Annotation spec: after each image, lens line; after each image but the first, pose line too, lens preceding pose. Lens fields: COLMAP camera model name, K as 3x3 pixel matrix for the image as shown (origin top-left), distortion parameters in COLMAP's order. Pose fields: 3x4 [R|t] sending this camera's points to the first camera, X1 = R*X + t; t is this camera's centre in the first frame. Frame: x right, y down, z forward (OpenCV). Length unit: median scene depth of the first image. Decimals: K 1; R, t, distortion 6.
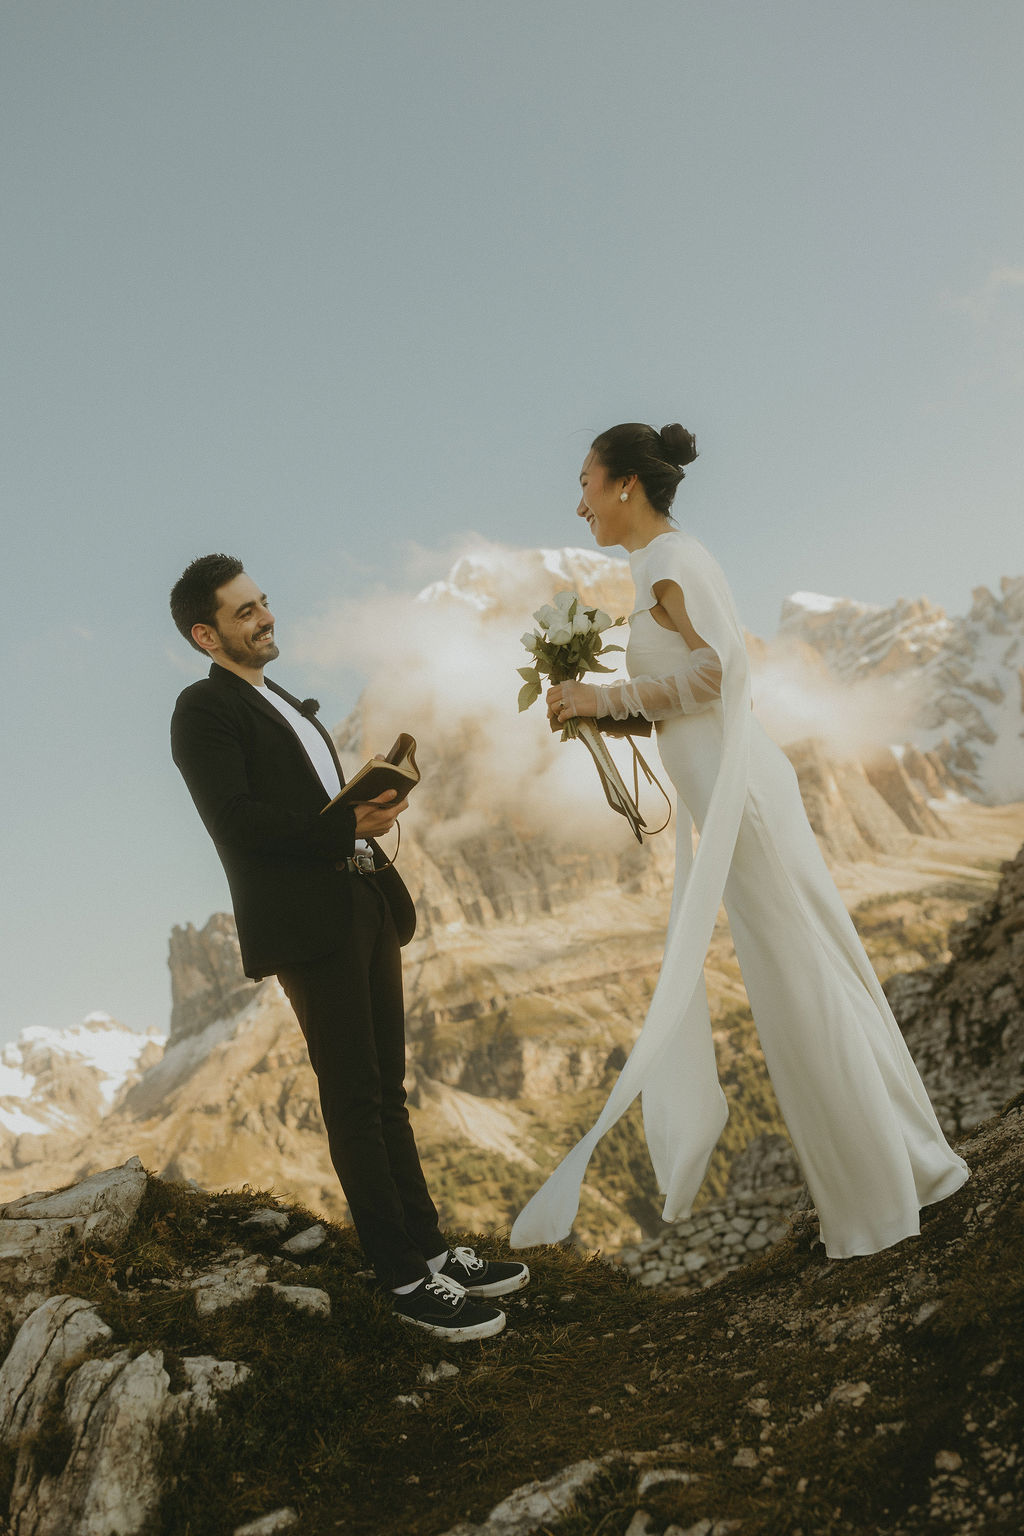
lens RADIAL K [[1455.8, 0, 518.5], [0, 1455.8, 767.3], [0, 0, 1]] dist [0.006434, -0.002064]
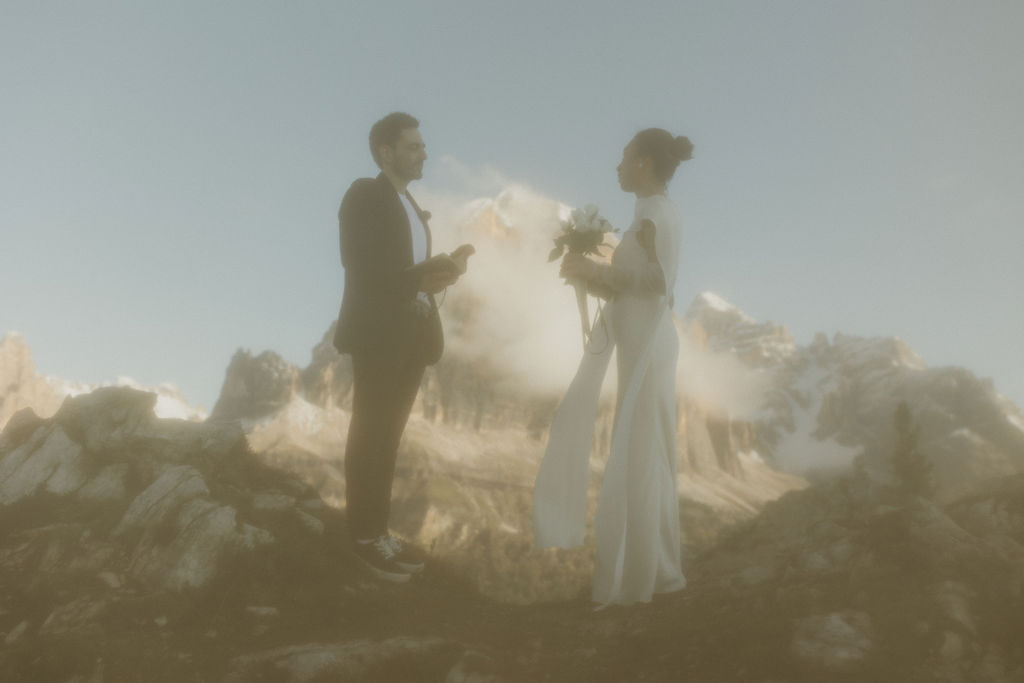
lens RADIAL K [[970.6, 0, 512.0], [0, 970.6, 341.5], [0, 0, 1]] dist [0.006434, -0.002064]
pose [[0.931378, 0.363444, 0.021046, -0.024089], [-0.363545, 0.931576, 0.001059, 0.070536], [-0.019221, -0.008638, 0.999778, -0.183536]]
